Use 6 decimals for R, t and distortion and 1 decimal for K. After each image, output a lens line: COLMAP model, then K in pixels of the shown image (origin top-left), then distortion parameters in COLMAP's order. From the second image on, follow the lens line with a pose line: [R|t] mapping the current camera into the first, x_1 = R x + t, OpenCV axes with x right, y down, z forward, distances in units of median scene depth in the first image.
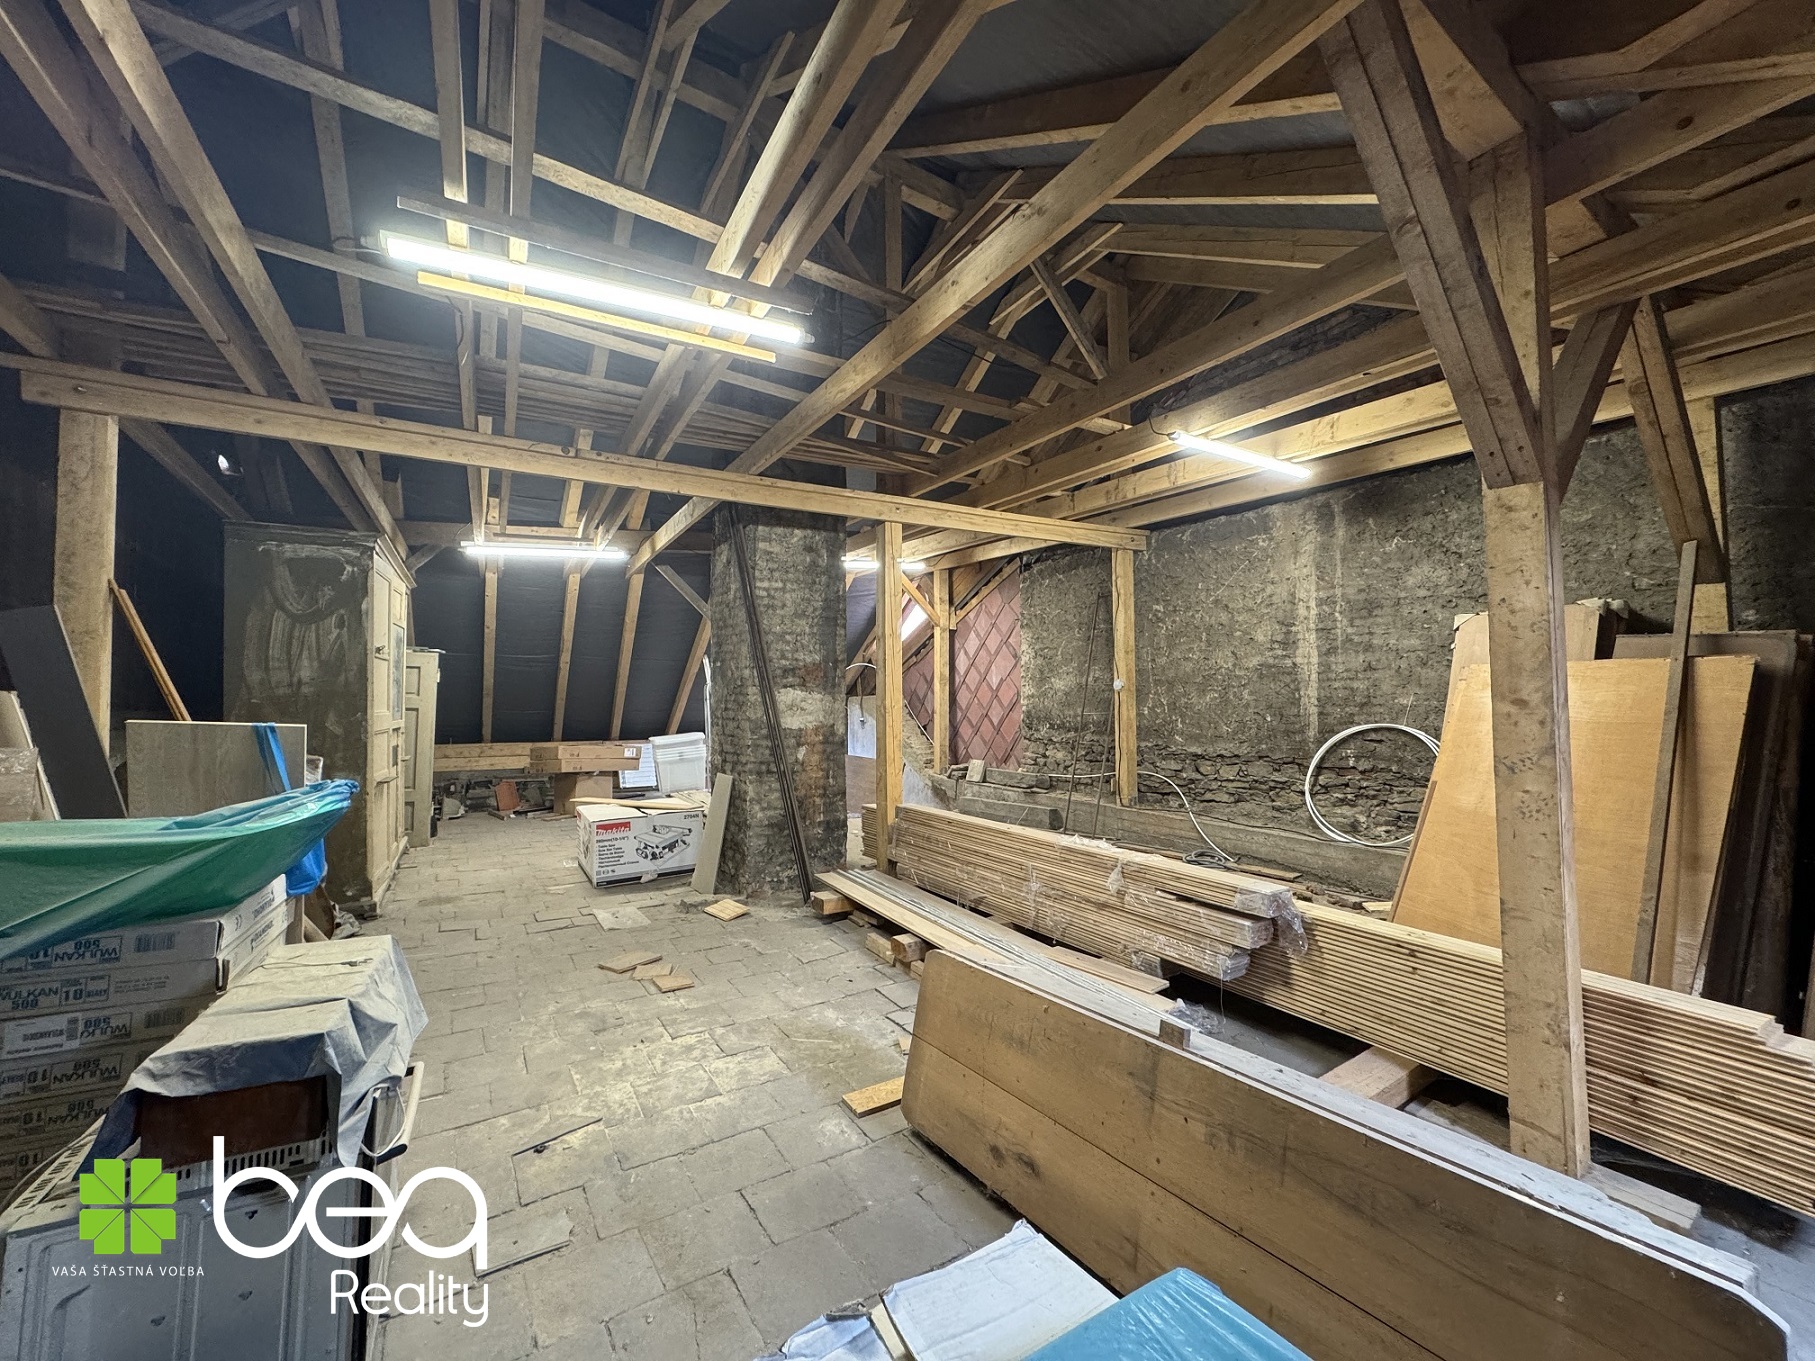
lens RADIAL K [[720.6, 0, 907.5], [0, 720.6, 680.5], [0, 0, 1]] dist [0.000253, 0.000270]
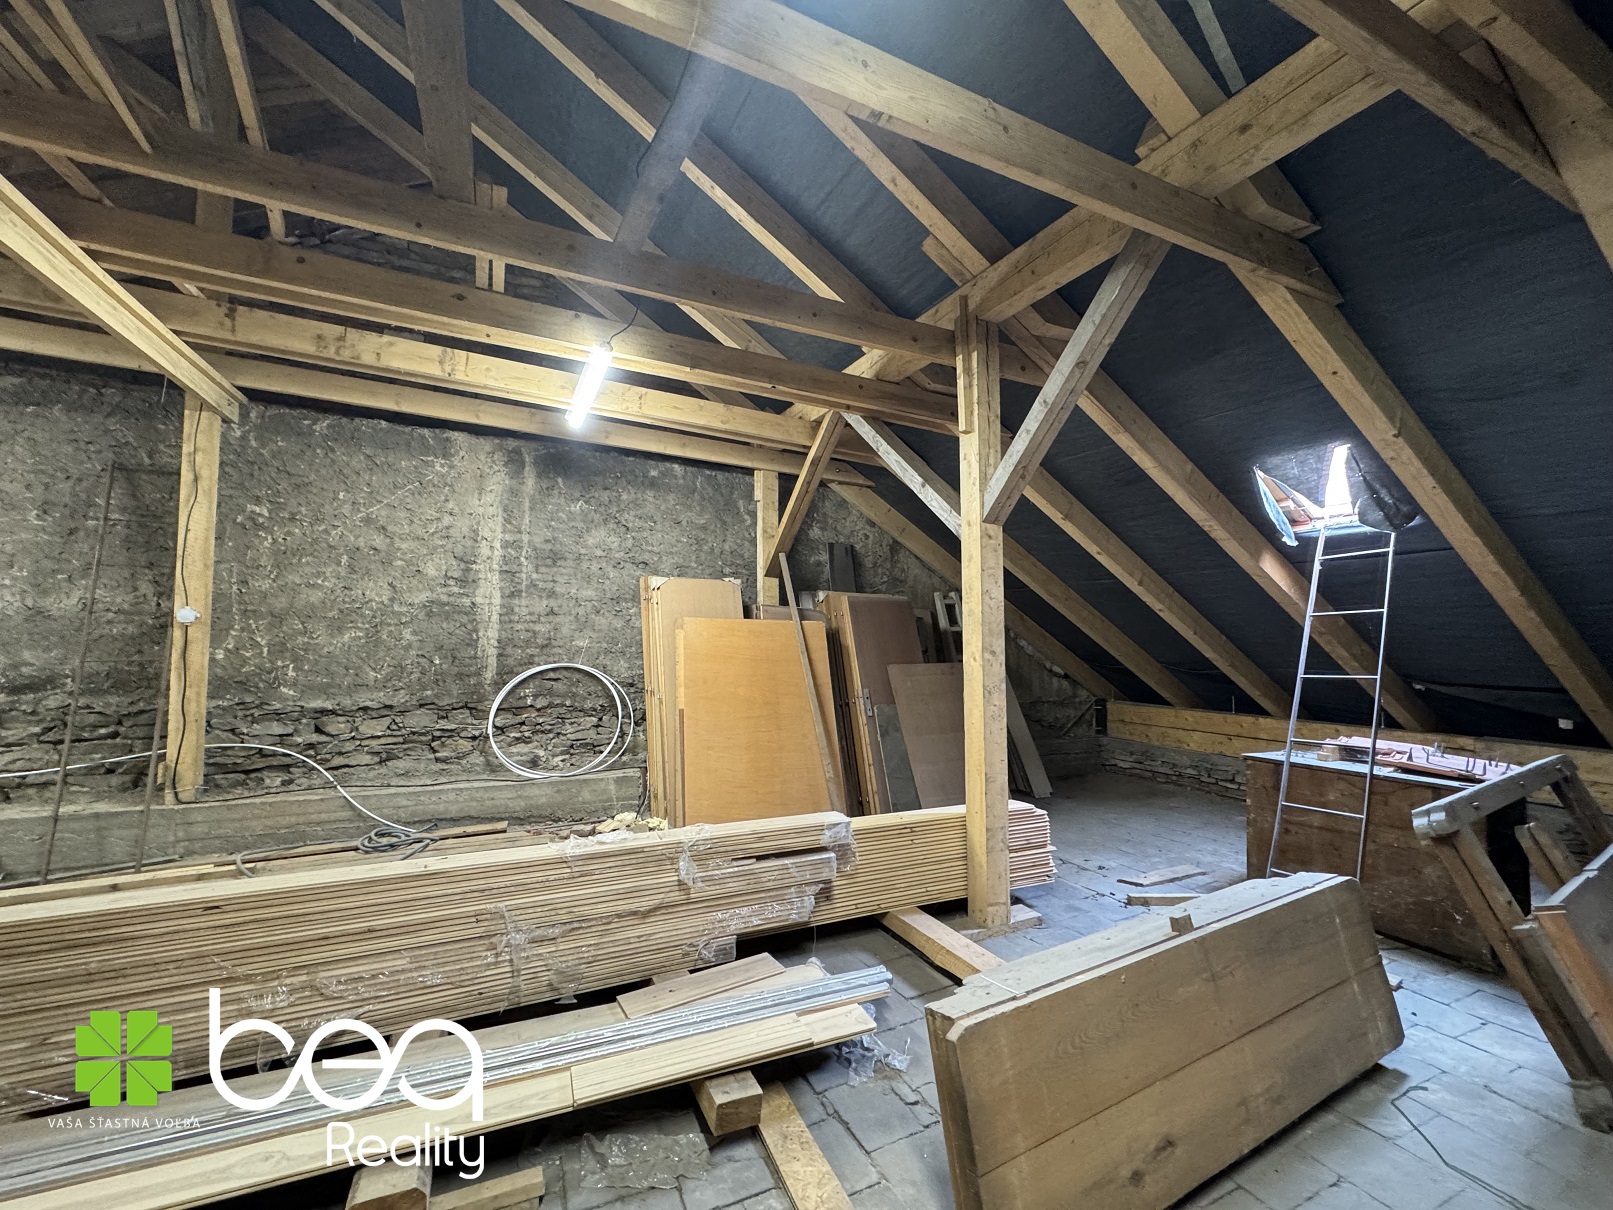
lens RADIAL K [[640.4, 0, 806.5], [0, 640.4, 605.0], [0, 0, 1]] dist [0.000253, 0.000270]
pose [[0.120219, 0.056478, 0.991140, -0.262250], [-0.040408, 0.997831, -0.051958, 0.005470], [-0.991925, -0.033803, 0.122240, 0.472079]]
